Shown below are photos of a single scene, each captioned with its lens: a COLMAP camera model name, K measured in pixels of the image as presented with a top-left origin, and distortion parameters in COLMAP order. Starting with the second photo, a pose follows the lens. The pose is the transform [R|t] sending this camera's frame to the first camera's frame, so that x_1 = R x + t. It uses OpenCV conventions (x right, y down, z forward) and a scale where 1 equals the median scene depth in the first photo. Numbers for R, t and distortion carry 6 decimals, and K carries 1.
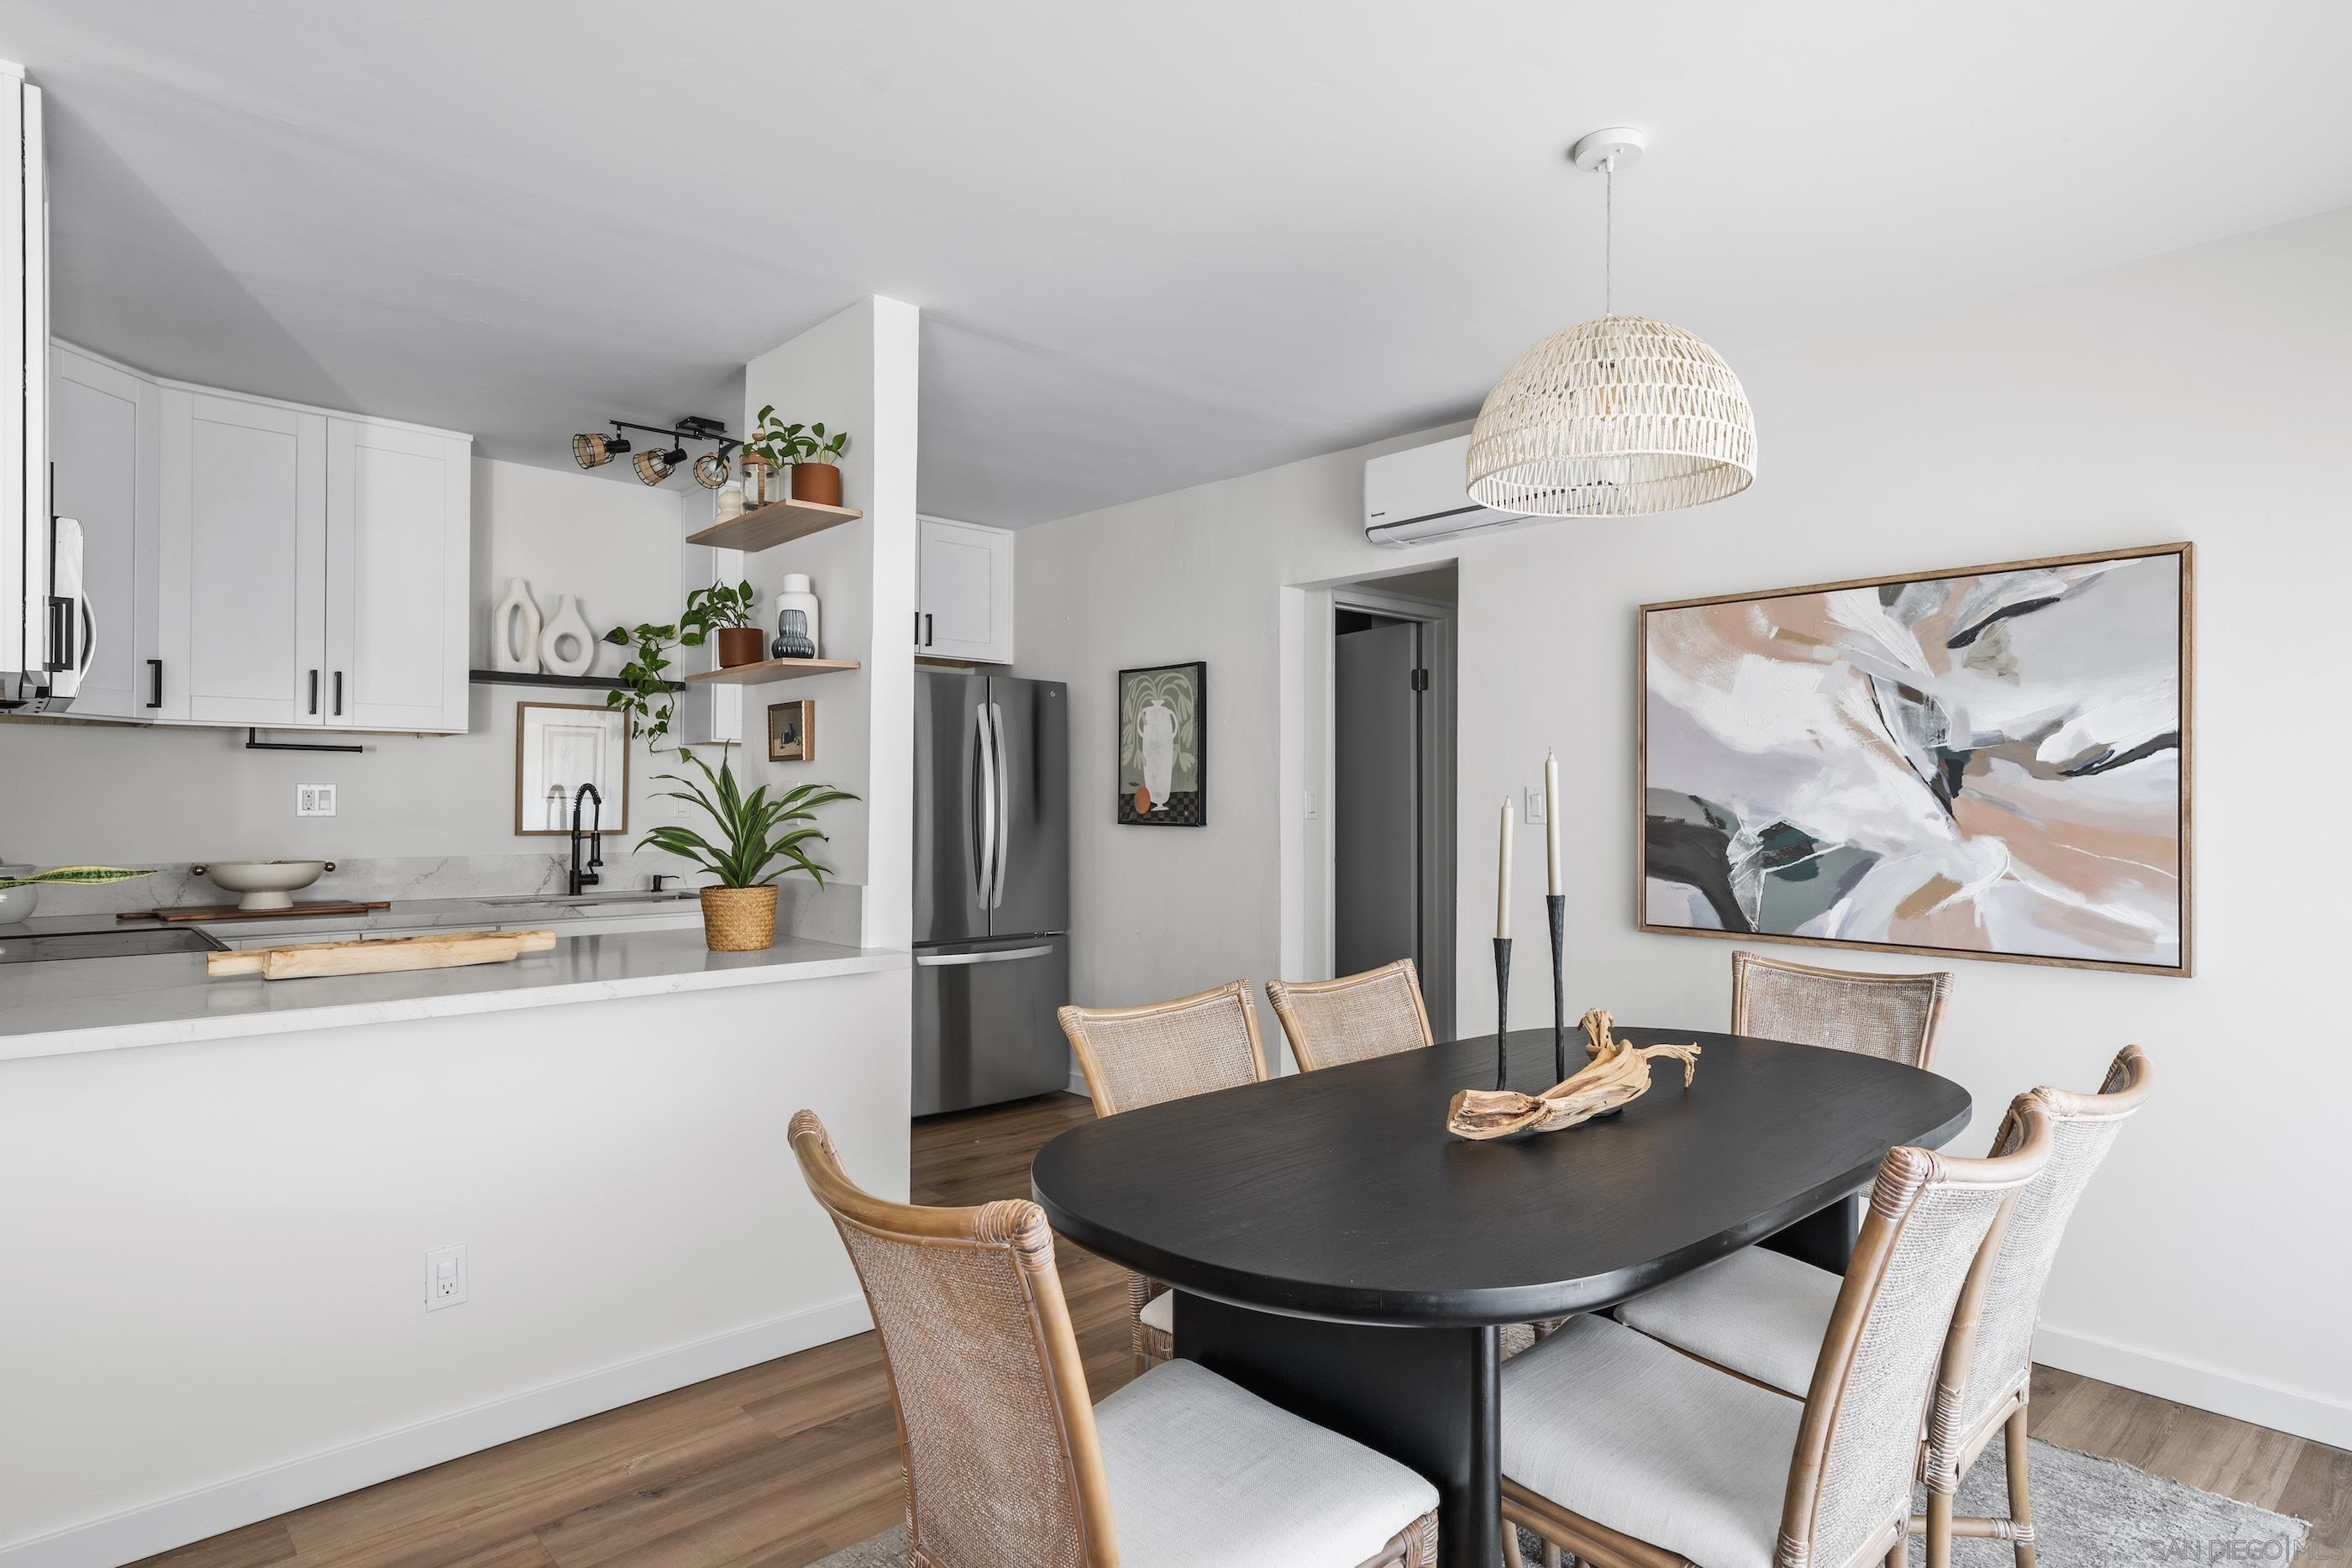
lens RADIAL K [[1249.7, 0, 1174.4], [0, 1249.7, 796.4], [0, 0, 1]] dist [0.007571, 0.010403]
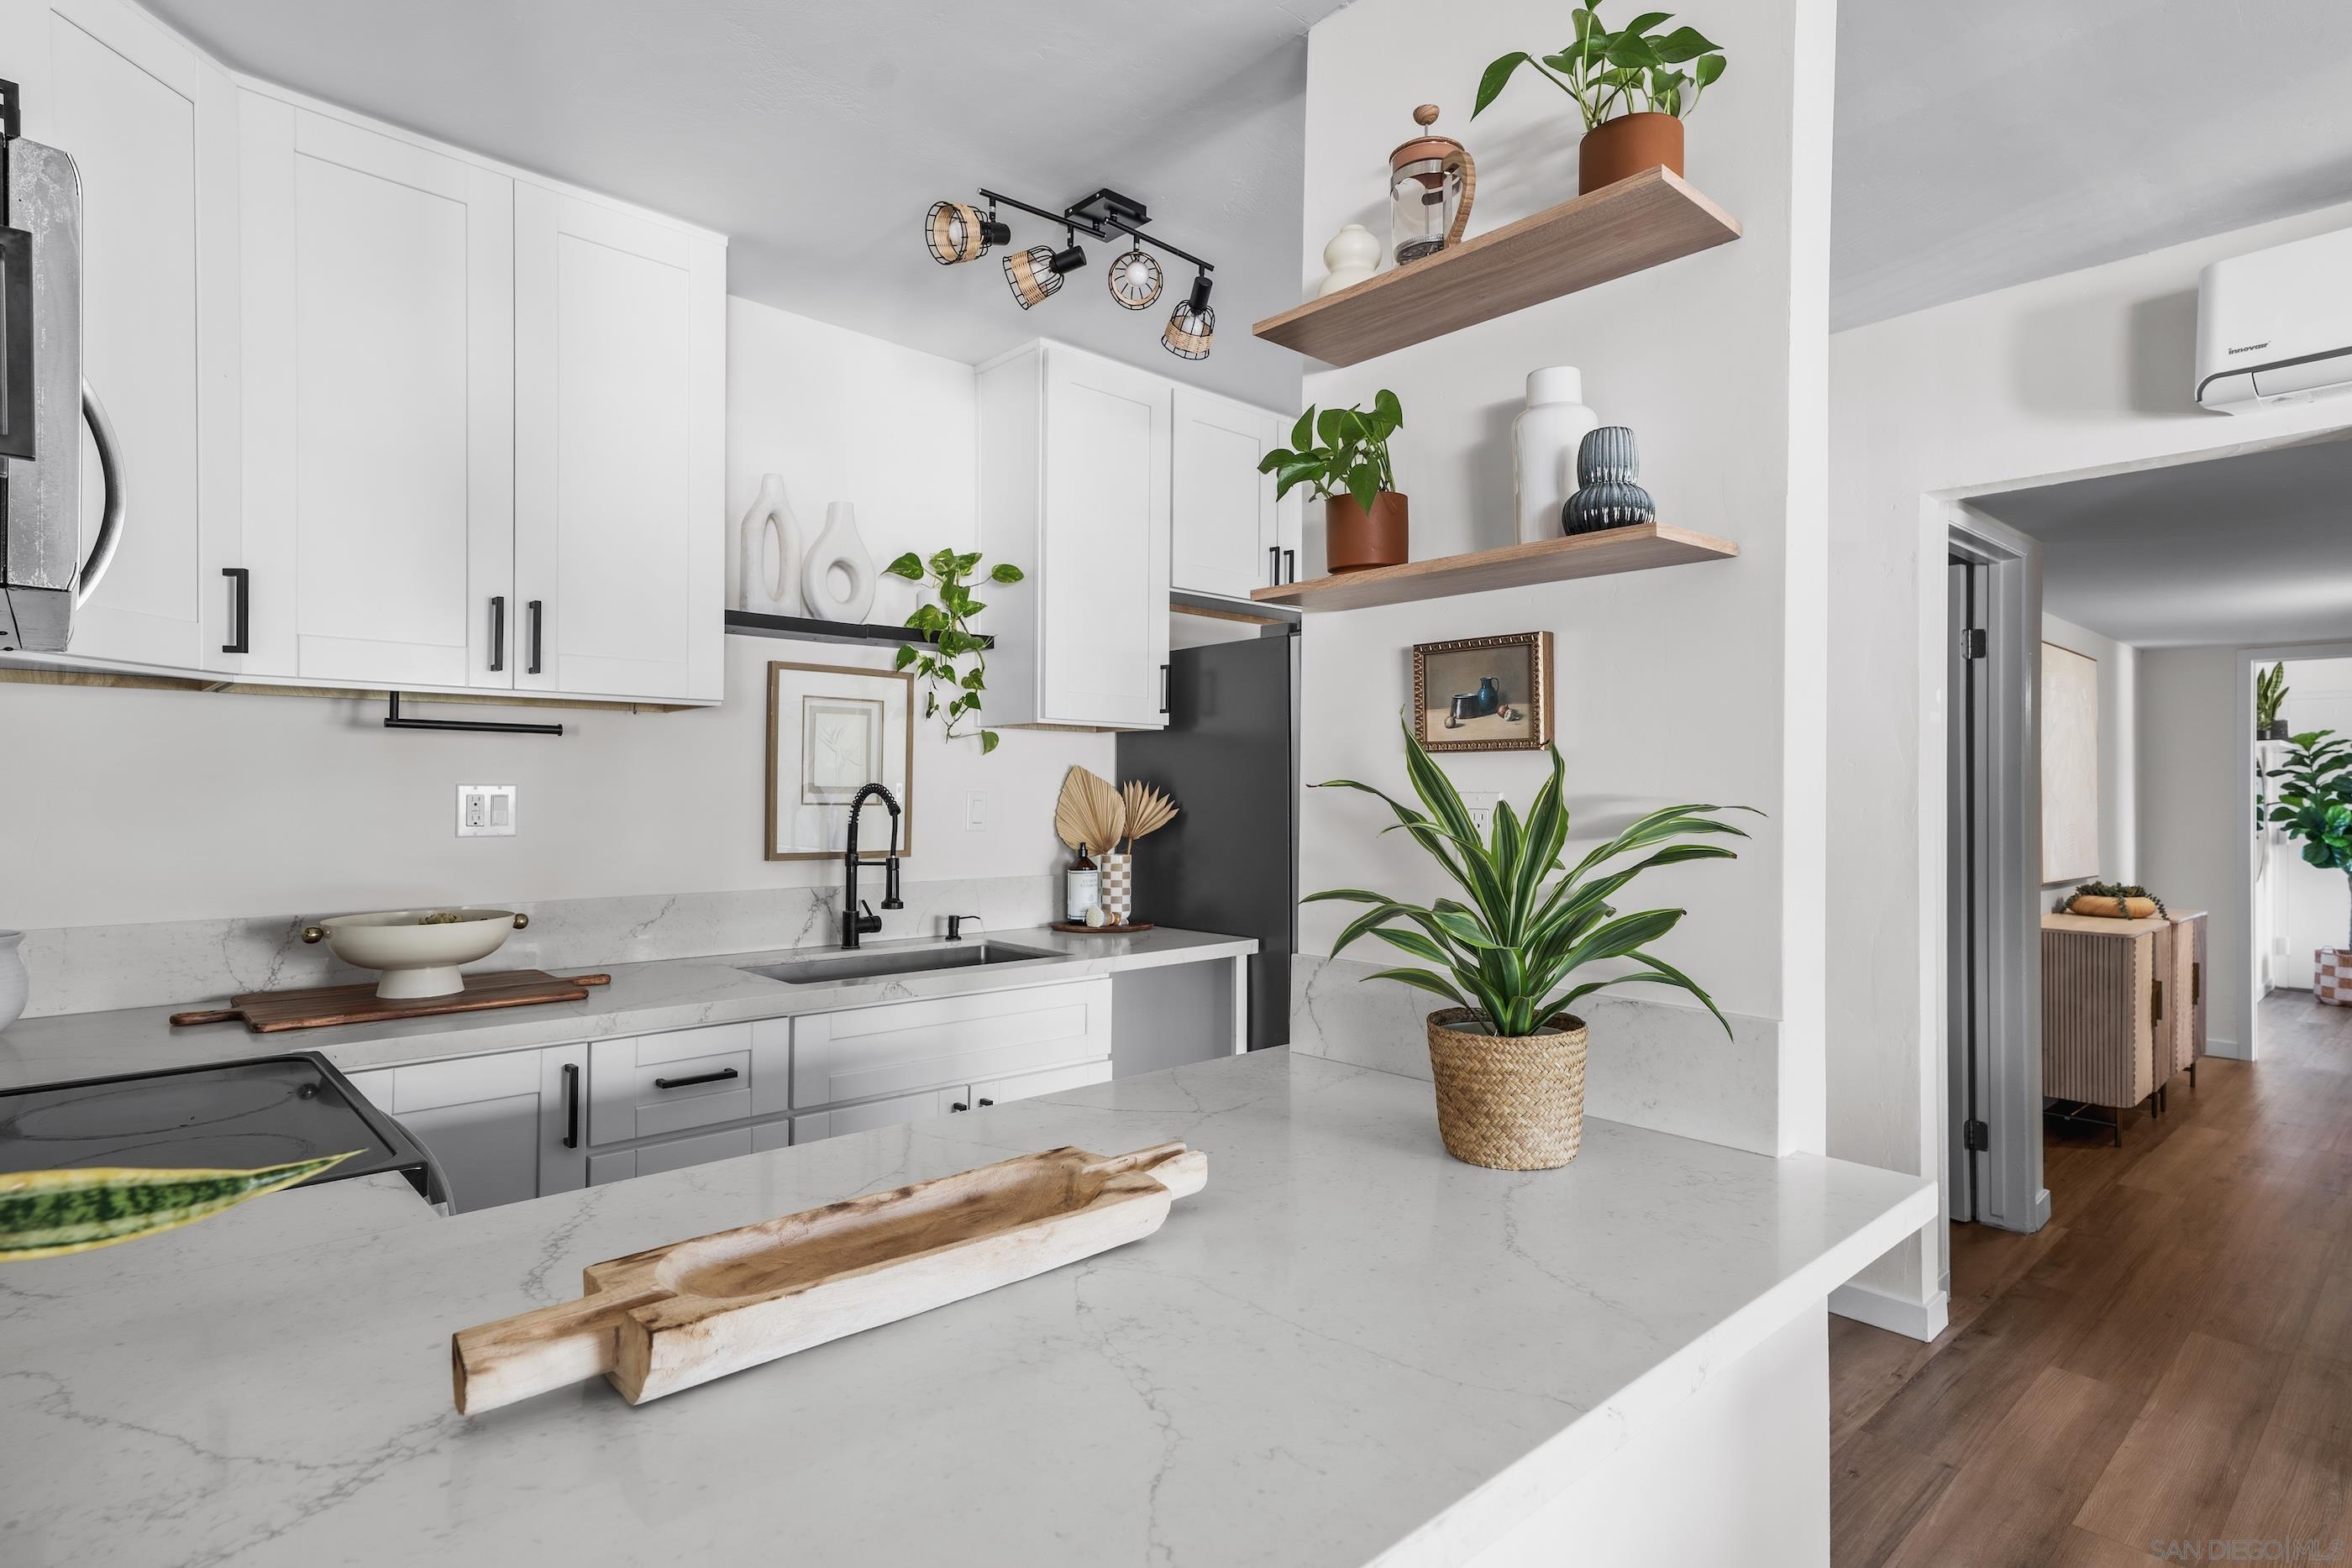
lens RADIAL K [[1178.3, 0, 1187.0], [0, 1178.3, 802.8], [0, 0, 1]] dist [0.018370, -0.001105]
pose [[0.999864, 0.002707, 0.016270, -0.323576], [-0.002940, 0.999894, 0.014279, -0.009885], [-0.016229, -0.014325, 0.999766, 0.379026]]
